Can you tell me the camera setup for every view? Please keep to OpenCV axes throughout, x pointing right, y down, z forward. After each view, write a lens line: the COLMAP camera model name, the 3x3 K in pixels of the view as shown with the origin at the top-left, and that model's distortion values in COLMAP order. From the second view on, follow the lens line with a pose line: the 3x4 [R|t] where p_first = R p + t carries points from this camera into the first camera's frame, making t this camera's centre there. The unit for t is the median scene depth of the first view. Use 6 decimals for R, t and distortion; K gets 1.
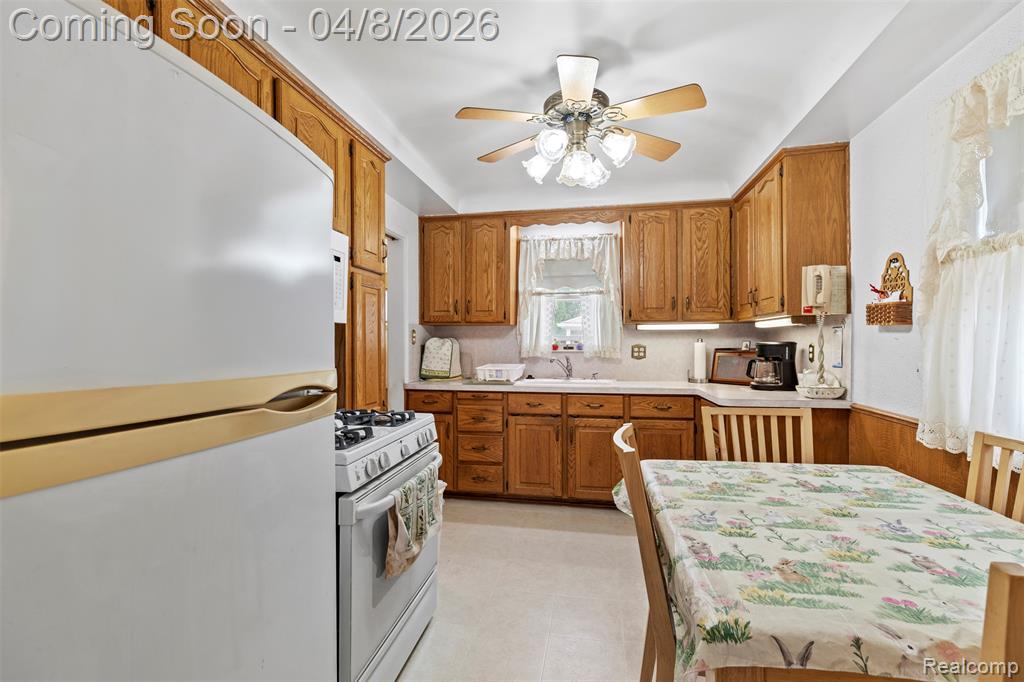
lens RADIAL K [[461.1, 0, 510.2], [0, 461.1, 342.0], [0, 0, 1]] dist [0.003338, 0.000136]
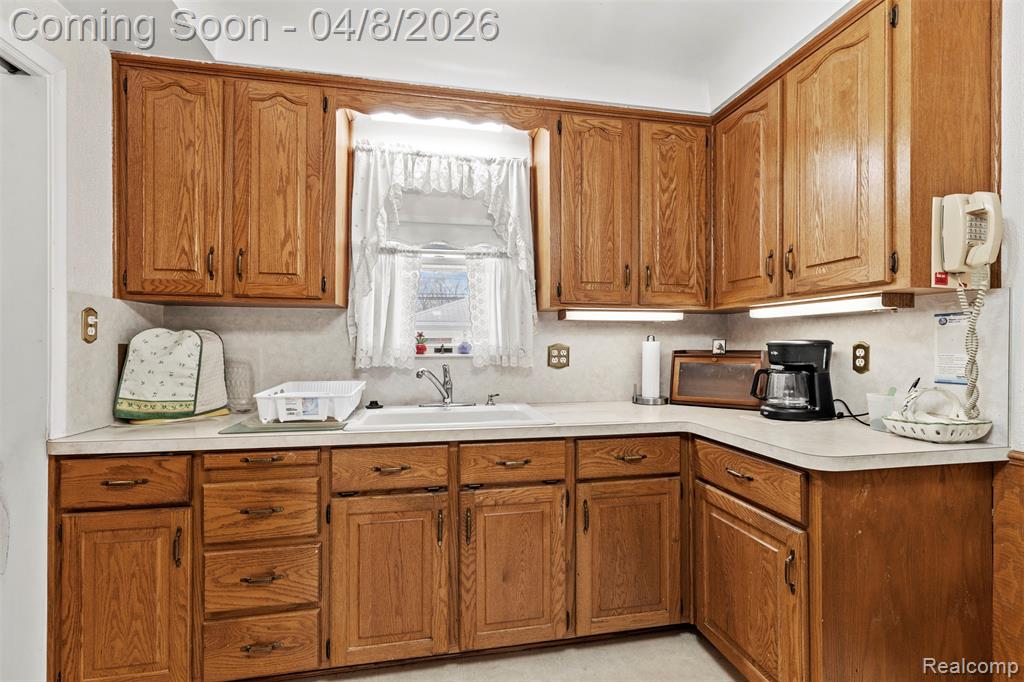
lens RADIAL K [[461.1, 0, 513.6], [0, 461.1, 343.9], [0, 0, 1]] dist [0.003338, 0.000136]
pose [[0.926626, 0.003293, 0.375970, -0.009388], [-0.003732, 0.999993, 0.000440, 0.004895], [-0.375966, -0.001810, 0.926632, 0.490933]]
